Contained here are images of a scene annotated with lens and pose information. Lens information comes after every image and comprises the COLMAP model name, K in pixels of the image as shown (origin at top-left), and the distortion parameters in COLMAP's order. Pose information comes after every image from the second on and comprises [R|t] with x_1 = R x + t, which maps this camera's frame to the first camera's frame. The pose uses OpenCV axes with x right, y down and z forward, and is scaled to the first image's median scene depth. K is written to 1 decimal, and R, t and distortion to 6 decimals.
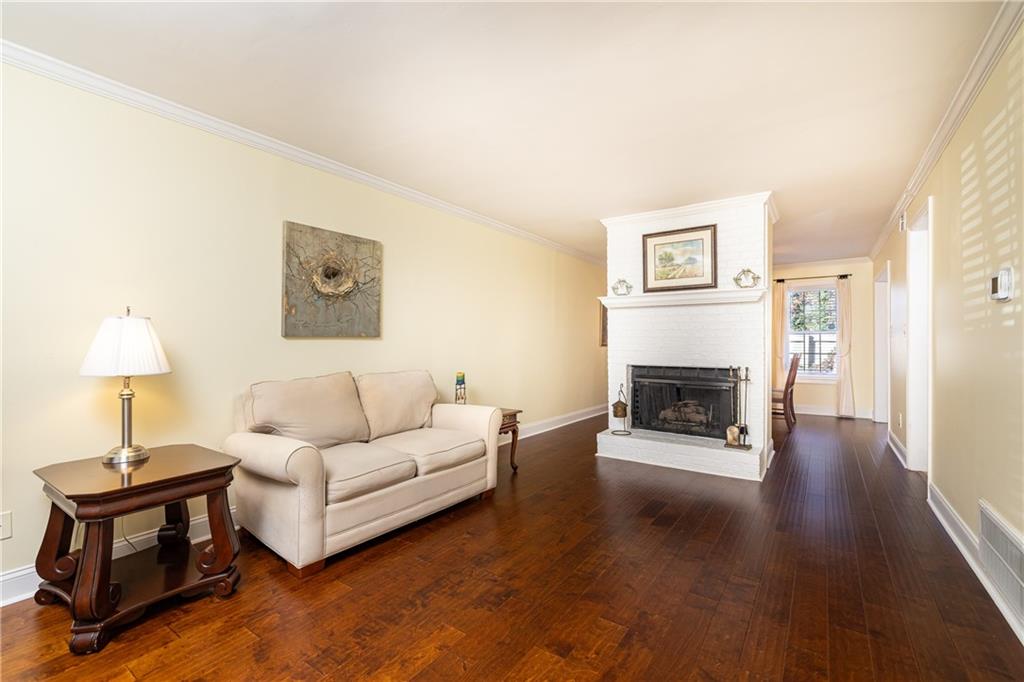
lens RADIAL K [[447.0, 0, 512.0], [0, 447.0, 341.0], [0, 0, 1]] dist [0.001035, 0.000670]
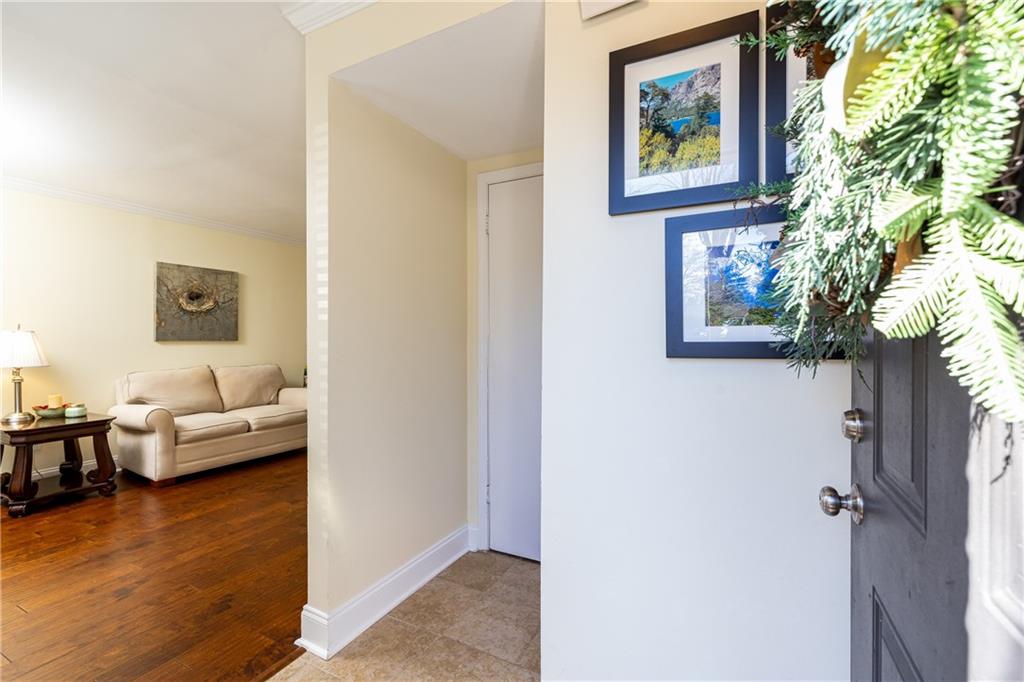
lens RADIAL K [[431.6, 0, 512.0], [0, 431.6, 341.0], [0, 0, 1]] dist [-0.000132, -0.000119]
pose [[0.988094, -0.003689, 0.153809, 0.412794], [0.002689, 0.999974, 0.006710, -0.017264], [-0.153830, -0.006216, 0.988078, -0.555986]]
